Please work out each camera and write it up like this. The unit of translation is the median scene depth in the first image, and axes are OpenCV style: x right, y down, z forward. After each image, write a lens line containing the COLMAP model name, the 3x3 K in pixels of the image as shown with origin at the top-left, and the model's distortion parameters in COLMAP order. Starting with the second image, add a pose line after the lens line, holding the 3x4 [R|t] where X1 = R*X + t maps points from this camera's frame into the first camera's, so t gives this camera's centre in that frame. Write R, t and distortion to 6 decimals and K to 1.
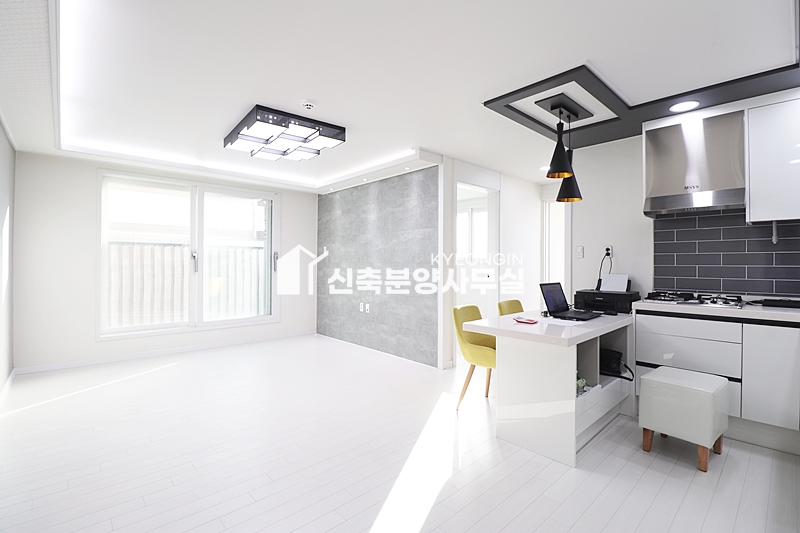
lens RADIAL K [[374.1, 0, 401.4], [0, 374.1, 262.1], [0, 0, 1]] dist [-0.005233, -0.008306]
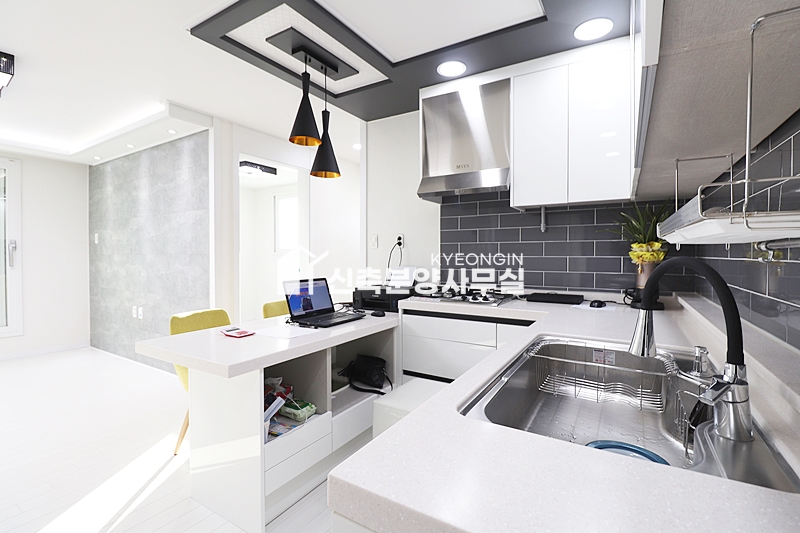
lens RADIAL K [[374.1, 0, 406.8], [0, 374.1, 262.3], [0, 0, 1]] dist [-0.005233, -0.008306]
pose [[0.961315, -0.007852, 0.275340, 0.301167], [0.001802, 0.999752, 0.022218, 0.002516], [-0.275446, -0.020862, 0.961090, 0.140651]]
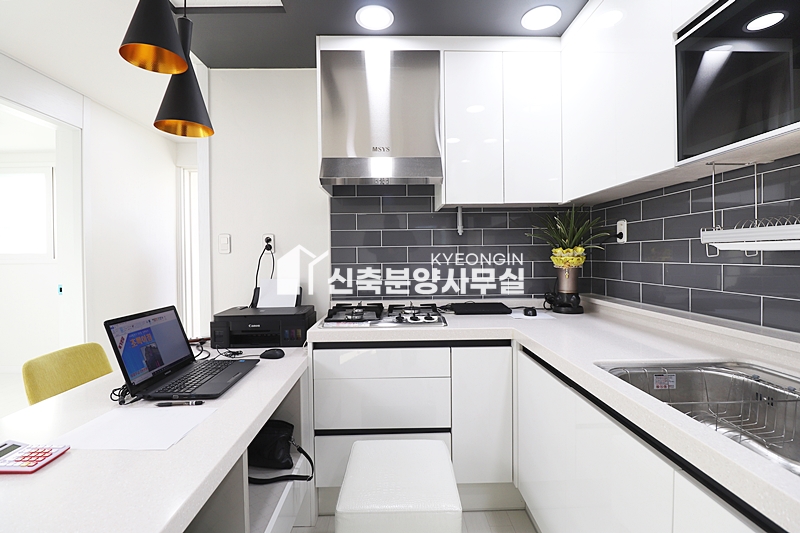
lens RADIAL K [[374.1, 0, 406.2], [0, 374.1, 260.2], [0, 0, 1]] dist [-0.005233, -0.008306]
pose [[0.665652, -0.019006, 0.746020, 0.217147], [0.012472, 0.999819, 0.014343, -0.005352], [-0.746158, -0.000243, 0.665769, 0.372391]]
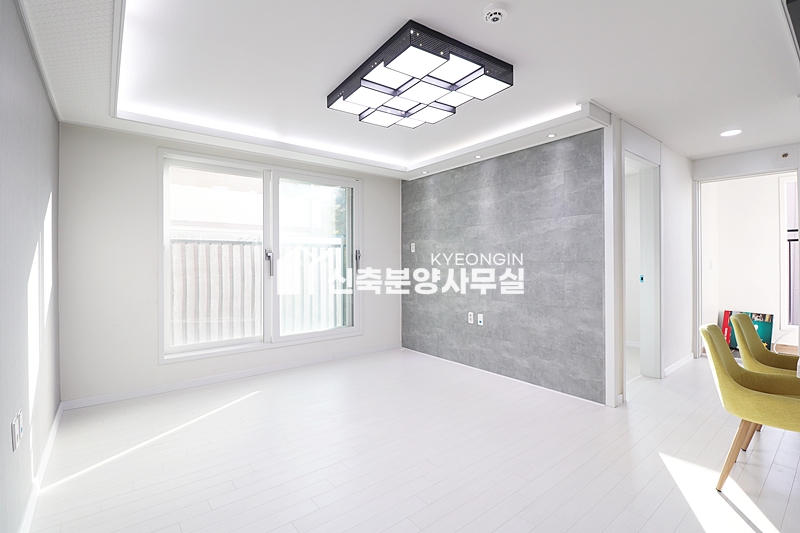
lens RADIAL K [[374.1, 0, 399.1], [0, 374.1, 260.9], [0, 0, 1]] dist [-0.005233, -0.008306]
pose [[0.997197, -0.011344, -0.073957, -0.266324], [0.011450, 0.999934, 0.001006, -0.004665], [0.073941, -0.001850, 0.997261, 0.260363]]
